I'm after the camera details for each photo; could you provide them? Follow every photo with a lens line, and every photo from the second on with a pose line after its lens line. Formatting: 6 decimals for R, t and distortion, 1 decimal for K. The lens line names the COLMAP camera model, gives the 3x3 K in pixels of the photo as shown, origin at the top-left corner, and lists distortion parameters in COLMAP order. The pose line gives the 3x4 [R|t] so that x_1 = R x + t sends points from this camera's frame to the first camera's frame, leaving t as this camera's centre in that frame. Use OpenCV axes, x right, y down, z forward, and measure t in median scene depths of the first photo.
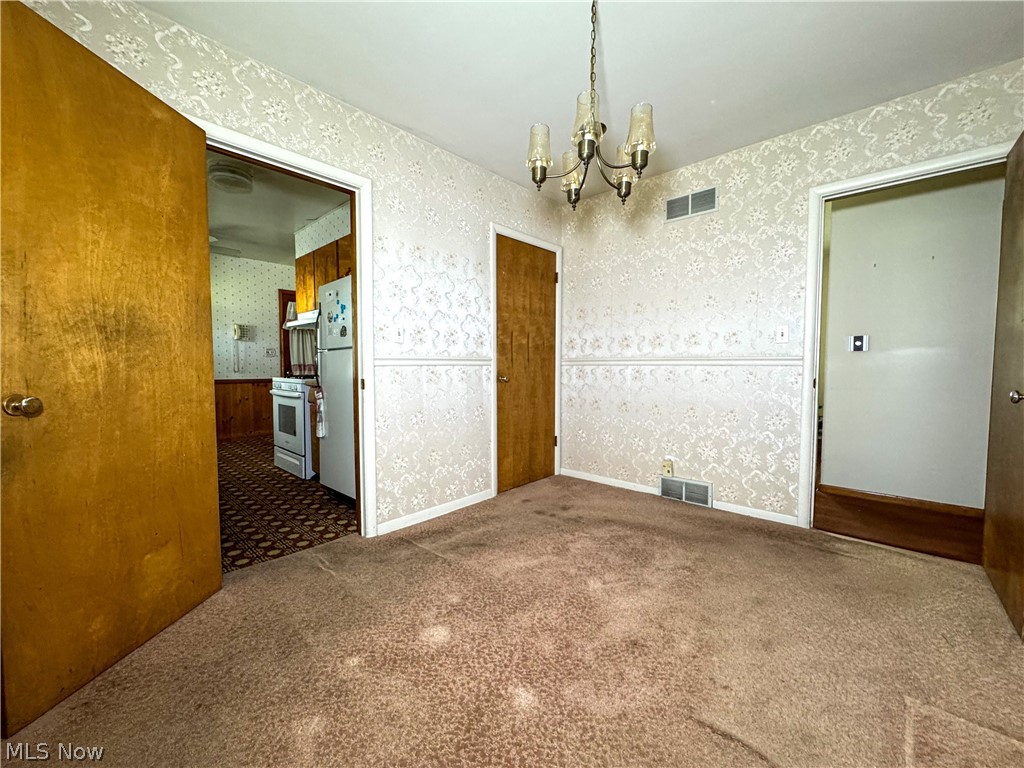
lens RADIAL K [[417.9, 0, 512.9], [0, 417.9, 384.5], [0, 0, 1]] dist [-0.002805, 0.000986]
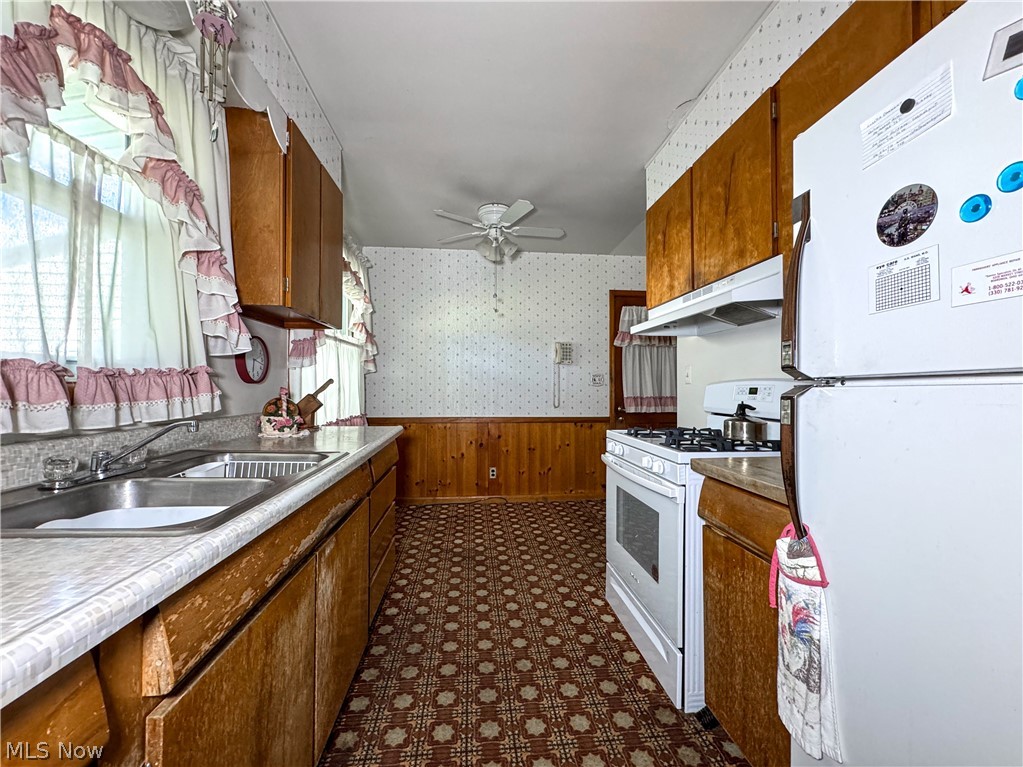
lens RADIAL K [[417.5, 0, 494.7], [0, 417.5, 384.8], [0, 0, 1]] dist [-0.002805, 0.000986]
pose [[0.730174, -0.006185, -0.683233, -0.264667], [-0.030587, 0.998661, -0.041729, -0.039690], [0.682576, 0.051367, 0.729007, 0.429714]]
